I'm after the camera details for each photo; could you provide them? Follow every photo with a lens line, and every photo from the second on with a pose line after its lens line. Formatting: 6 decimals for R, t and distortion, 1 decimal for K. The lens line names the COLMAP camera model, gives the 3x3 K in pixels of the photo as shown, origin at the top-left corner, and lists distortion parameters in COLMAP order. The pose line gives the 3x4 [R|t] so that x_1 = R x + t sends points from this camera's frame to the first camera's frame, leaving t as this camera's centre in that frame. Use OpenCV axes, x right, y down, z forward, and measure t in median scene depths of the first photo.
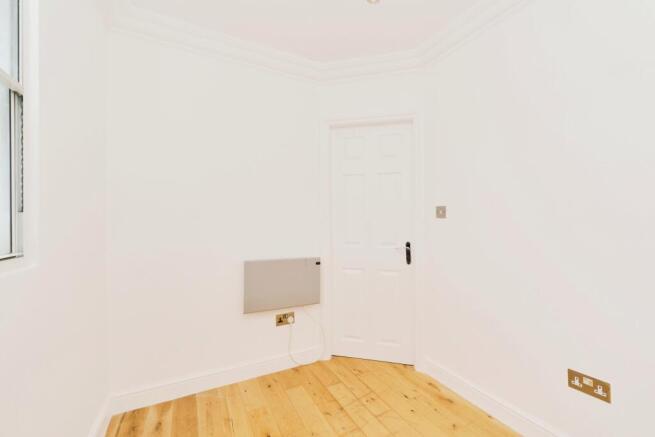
lens RADIAL K [[267.0, 0, 327.5], [0, 267.0, 218.5], [0, 0, 1]] dist [-0.000093, 0.000044]
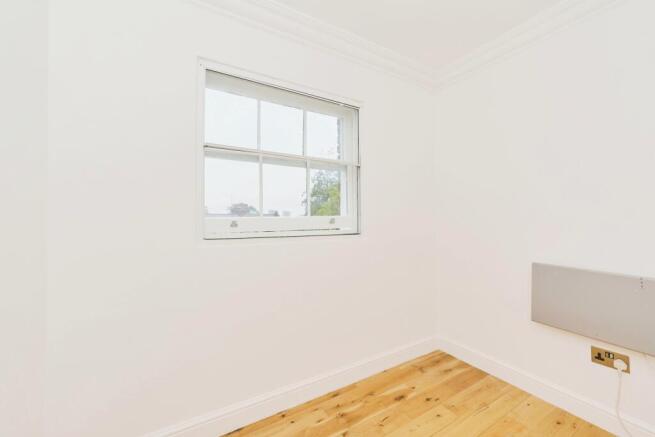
lens RADIAL K [[267.0, 0, 327.5], [0, 267.0, 218.5], [0, 0, 1]] dist [-0.000093, 0.000044]
pose [[0.045809, -0.001099, -0.998950, 0.582100], [0.018698, 0.999825, -0.000243, 0.001773], [0.998775, -0.018668, 0.045821, 0.296211]]
